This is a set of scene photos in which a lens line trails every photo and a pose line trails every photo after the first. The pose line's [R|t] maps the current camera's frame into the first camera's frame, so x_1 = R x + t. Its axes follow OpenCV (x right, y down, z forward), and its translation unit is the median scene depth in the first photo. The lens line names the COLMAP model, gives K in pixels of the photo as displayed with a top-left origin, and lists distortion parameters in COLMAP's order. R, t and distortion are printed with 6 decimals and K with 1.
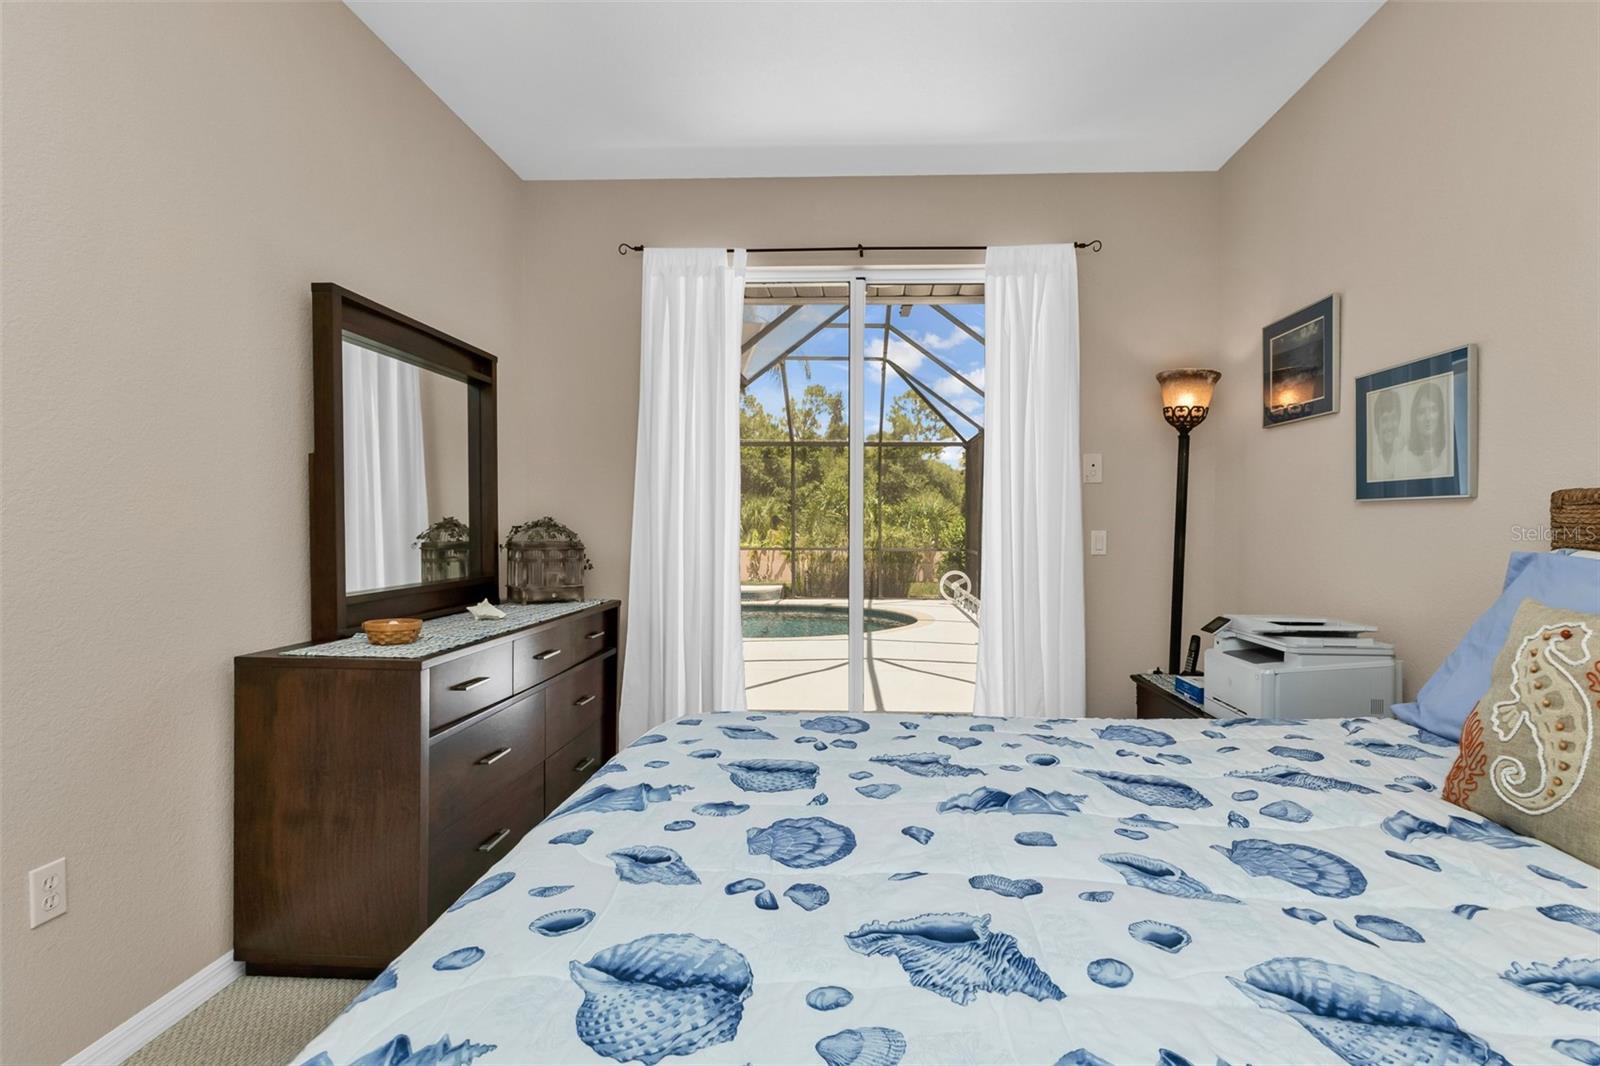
lens RADIAL K [[785.1, 0, 800.0], [0, 785.1, 533.0], [0, 0, 1]] dist [0.003281, 0.000044]
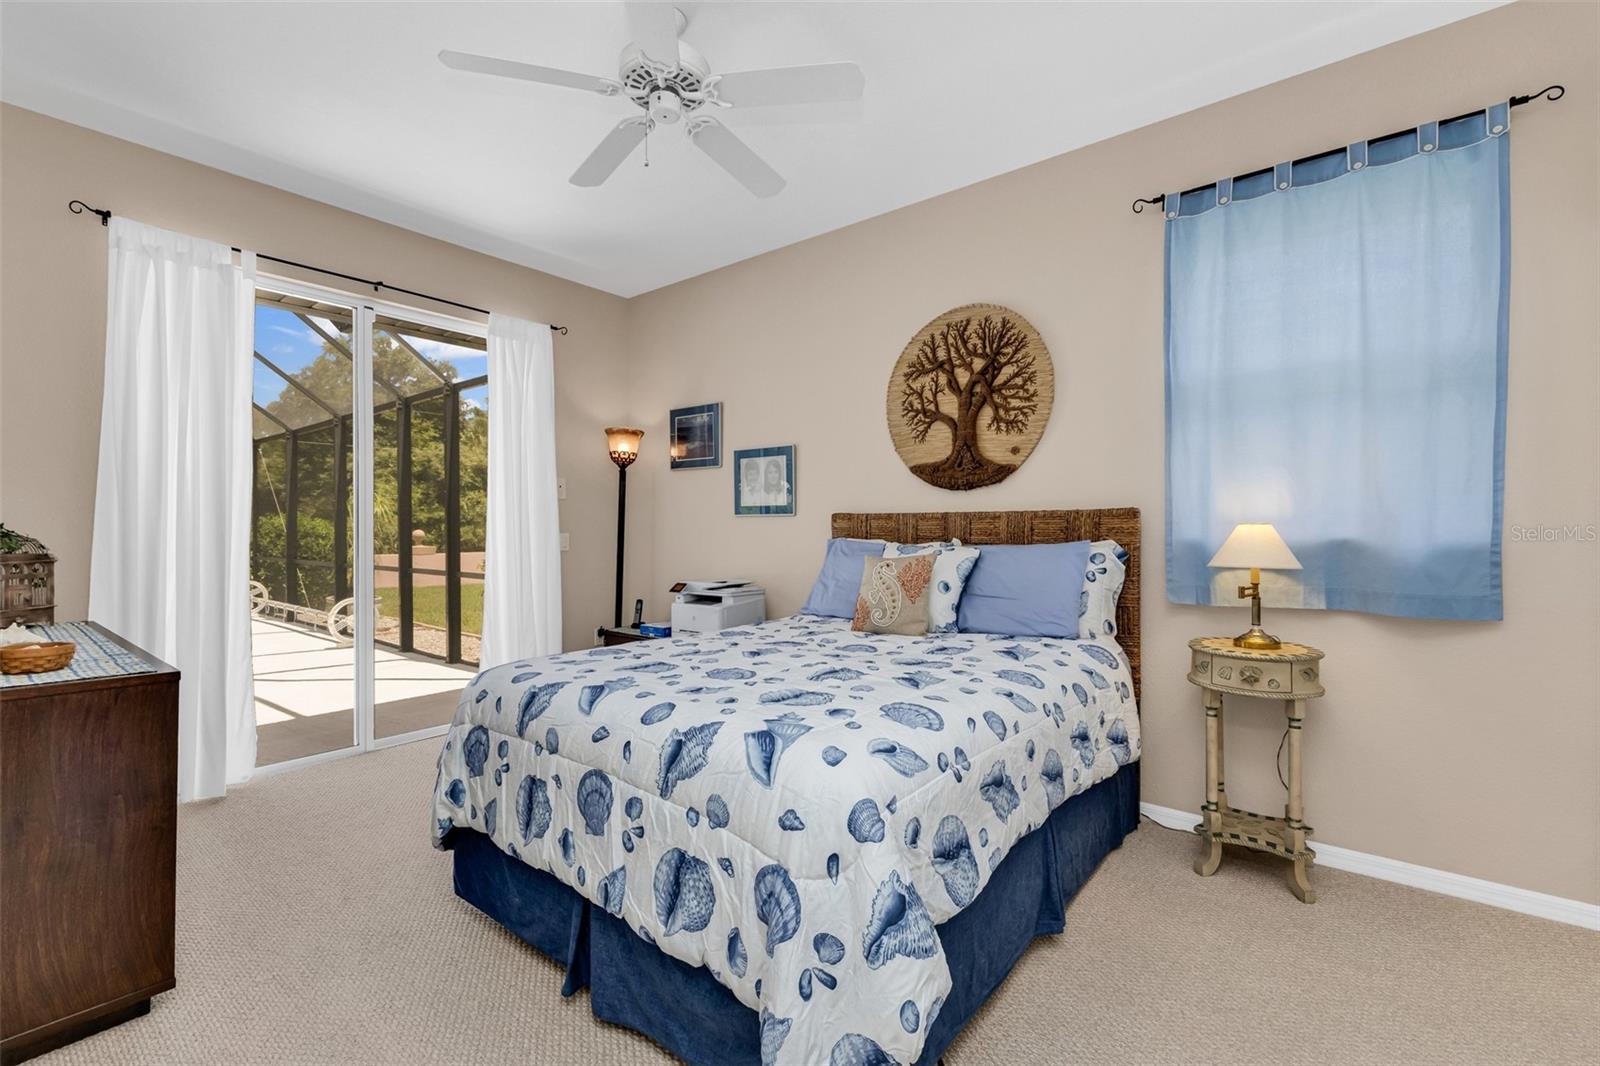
lens RADIAL K [[704.6, 0, 821.6], [0, 704.6, 523.8], [0, 0, 1]] dist [0.009087, -0.000069]
pose [[0.568729, 0.000235, 0.822525, -0.539965], [0.014384, 0.999844, -0.010231, -0.000894], [-0.822399, 0.017650, 0.568637, -0.122886]]
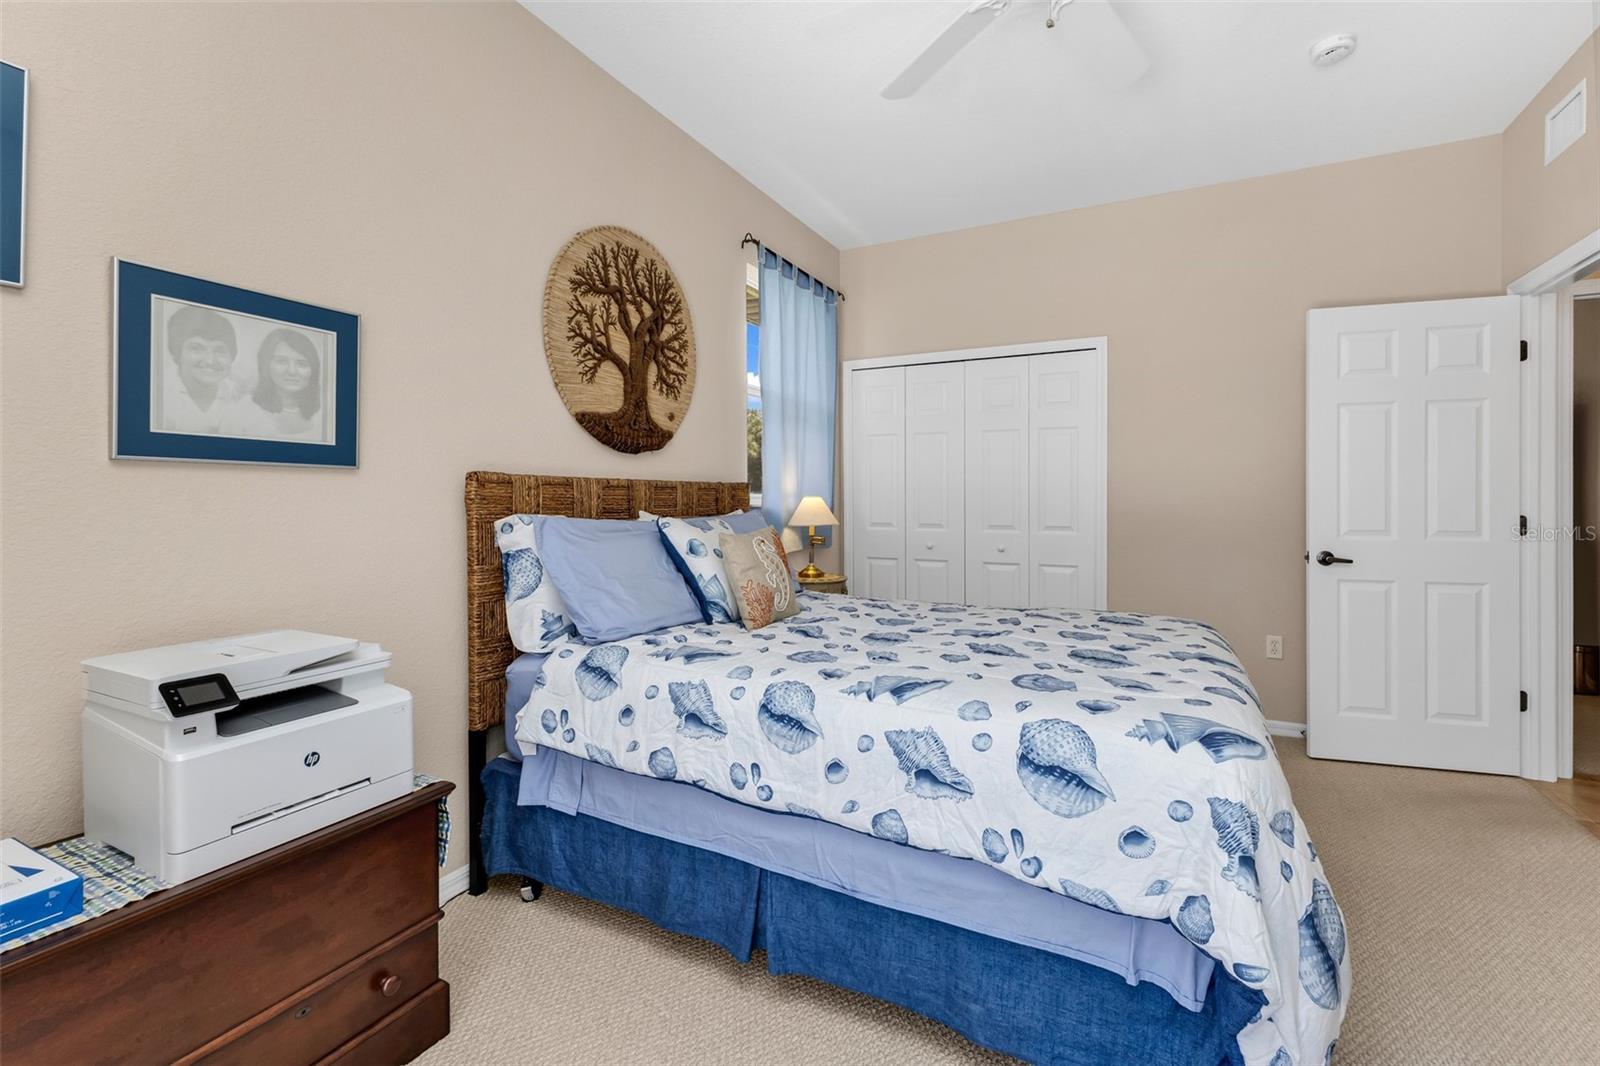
lens RADIAL K [[762.3, 0, 800.7], [0, 762.3, 497.7], [0, 0, 1]] dist [0.001028, 0.000057]
pose [[-0.933269, -0.009799, 0.359045, -0.011225], [-0.005978, 0.999913, 0.011752, -0.018576], [-0.359129, 0.008822, -0.933246, 1.326827]]
